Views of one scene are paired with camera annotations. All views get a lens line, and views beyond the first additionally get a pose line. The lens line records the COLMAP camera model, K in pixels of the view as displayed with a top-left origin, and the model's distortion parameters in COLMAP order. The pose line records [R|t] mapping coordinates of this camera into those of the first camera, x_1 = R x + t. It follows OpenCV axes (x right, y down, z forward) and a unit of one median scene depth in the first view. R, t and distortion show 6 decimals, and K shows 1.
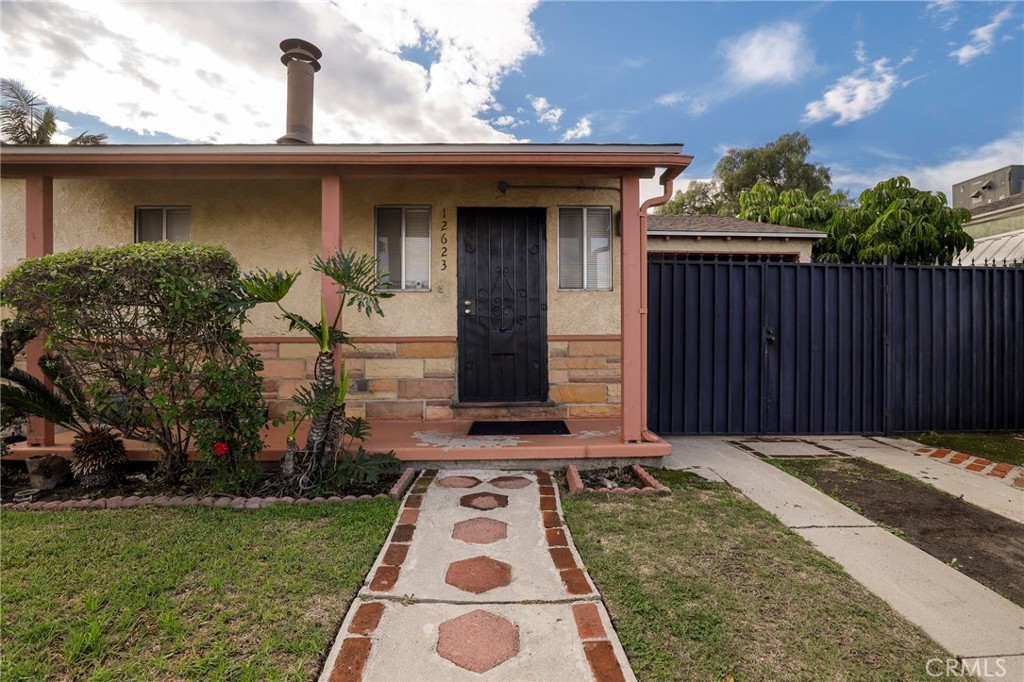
lens RADIAL K [[476.5, 0, 516.3], [0, 476.5, 338.5], [0, 0, 1]] dist [-0.030539, 0.007857]
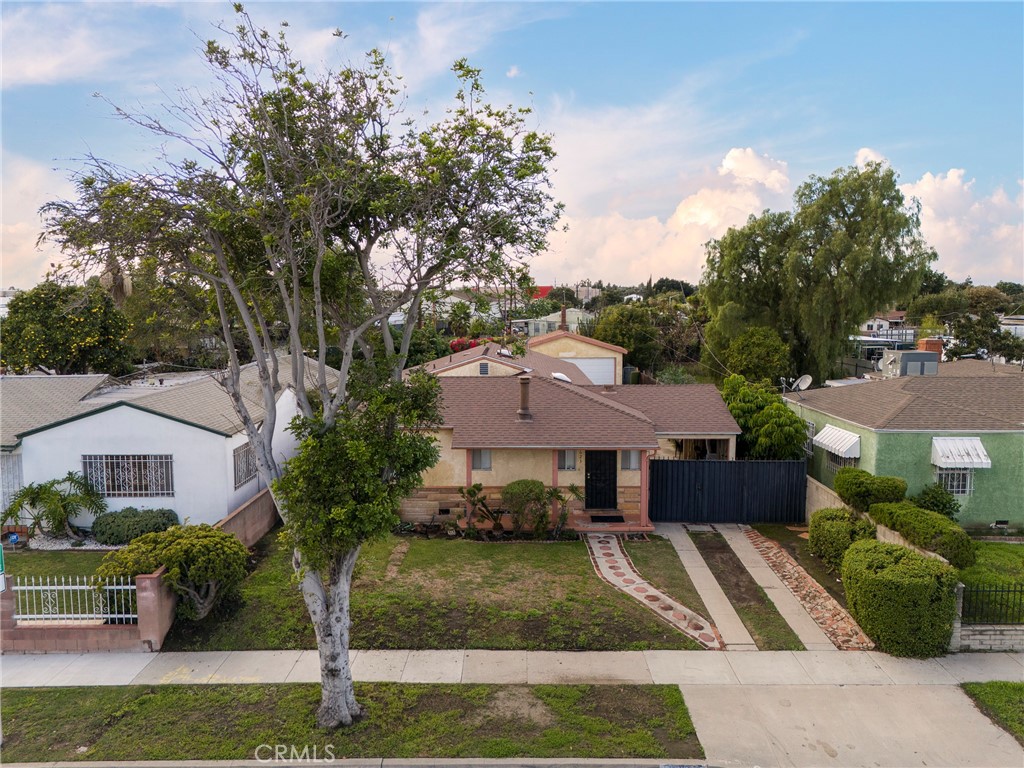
lens RADIAL K [[729.9, 0, 512.0], [0, 729.9, 384.0], [0, 0, 1]] dist [0.066559, -0.055678]
pose [[0.999266, 0.007585, -0.037554, -0.525647], [-0.003816, 0.995036, 0.099440, -1.368360], [0.038122, -0.099224, 0.994335, -4.319122]]
